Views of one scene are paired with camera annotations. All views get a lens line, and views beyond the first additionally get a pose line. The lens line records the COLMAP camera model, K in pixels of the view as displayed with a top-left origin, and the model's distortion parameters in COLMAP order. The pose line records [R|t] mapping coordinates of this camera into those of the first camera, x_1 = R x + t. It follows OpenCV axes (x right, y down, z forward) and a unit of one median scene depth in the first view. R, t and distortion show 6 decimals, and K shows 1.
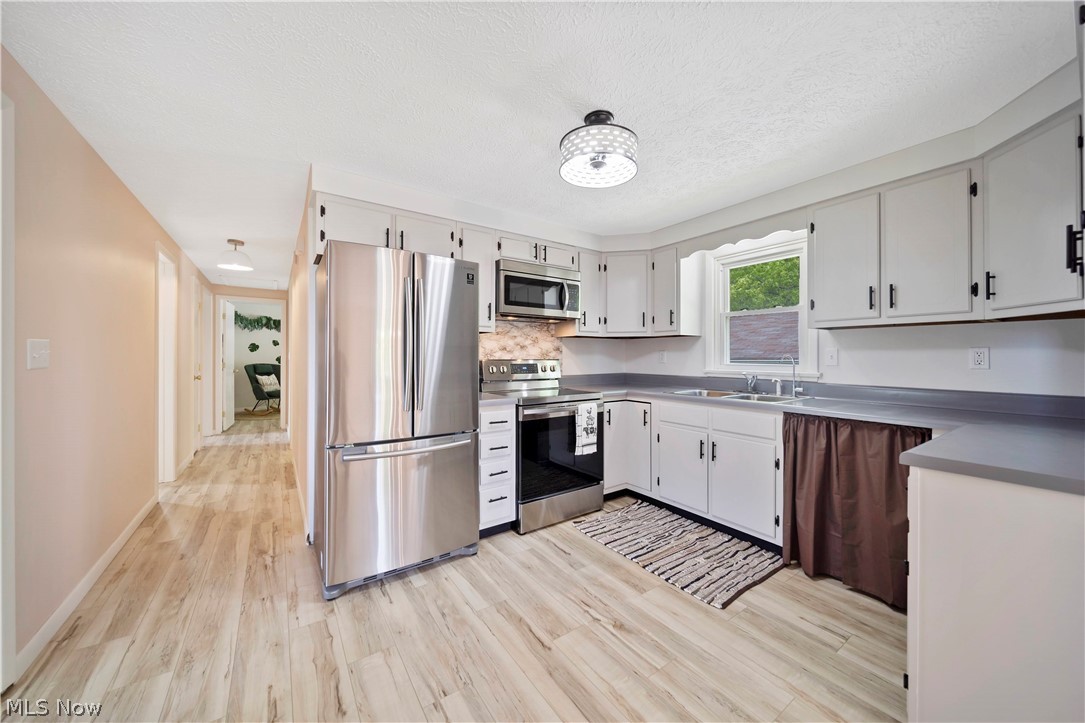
lens RADIAL K [[385.6, 0, 540.3], [0, 385.6, 360.6], [0, 0, 1]] dist [0.001028, -0.000361]
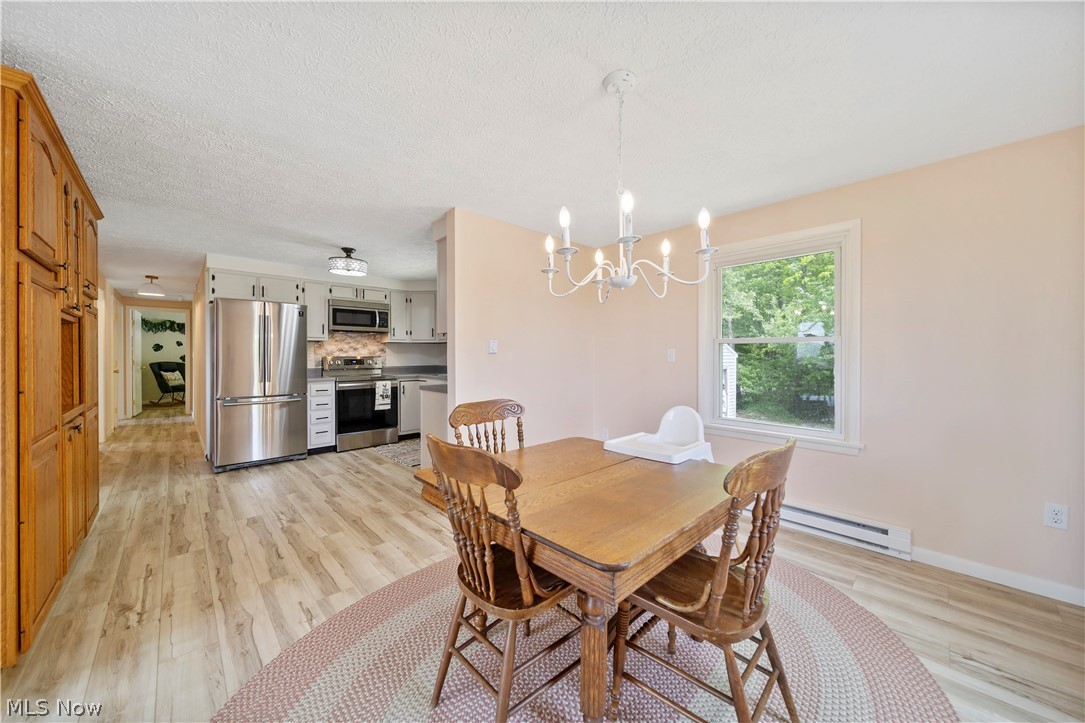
lens RADIAL K [[385.6, 0, 540.1], [0, 385.6, 360.8], [0, 0, 1]] dist [0.001028, -0.000361]
pose [[0.987837, -0.005023, 0.155412, 0.455450], [0.004215, 0.999976, 0.005529, 0.008363], [-0.155436, -0.004807, 0.987834, -0.704828]]
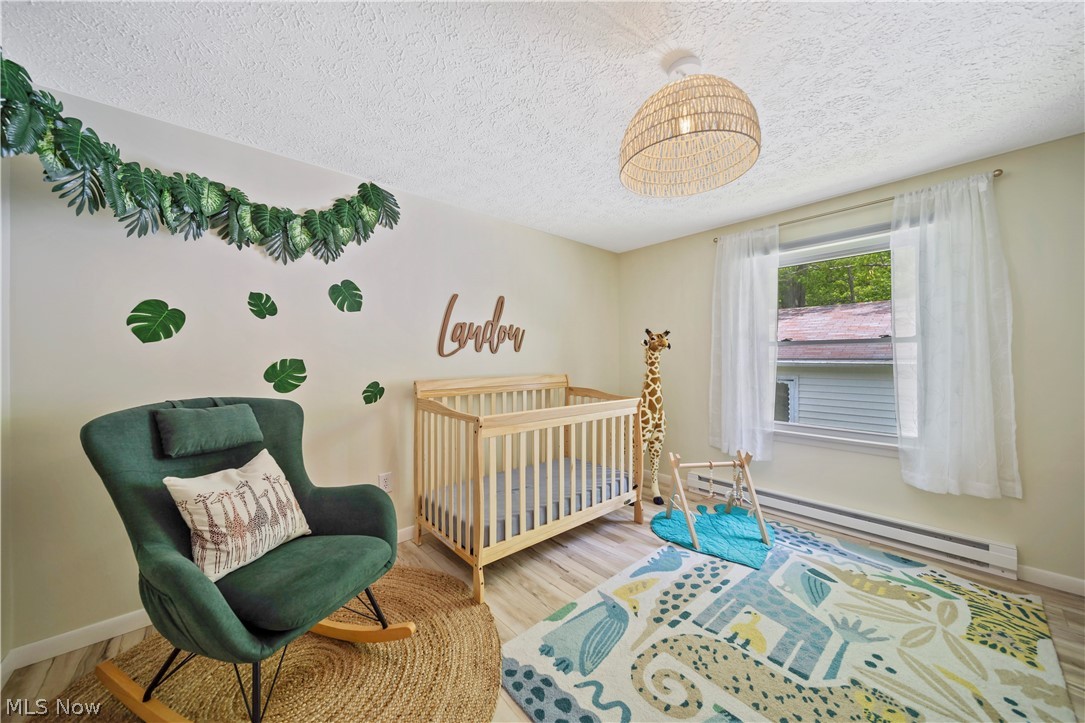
lens RADIAL K [[385.6, 0, 548.2], [0, 385.6, 351.6], [0, 0, 1]] dist [0.001028, -0.000361]
pose [[0.992279, -0.016129, 0.122972, -1.324099], [0.017933, 0.999747, -0.013577, -0.025395], [-0.122722, 0.015677, 0.992317, 1.819108]]
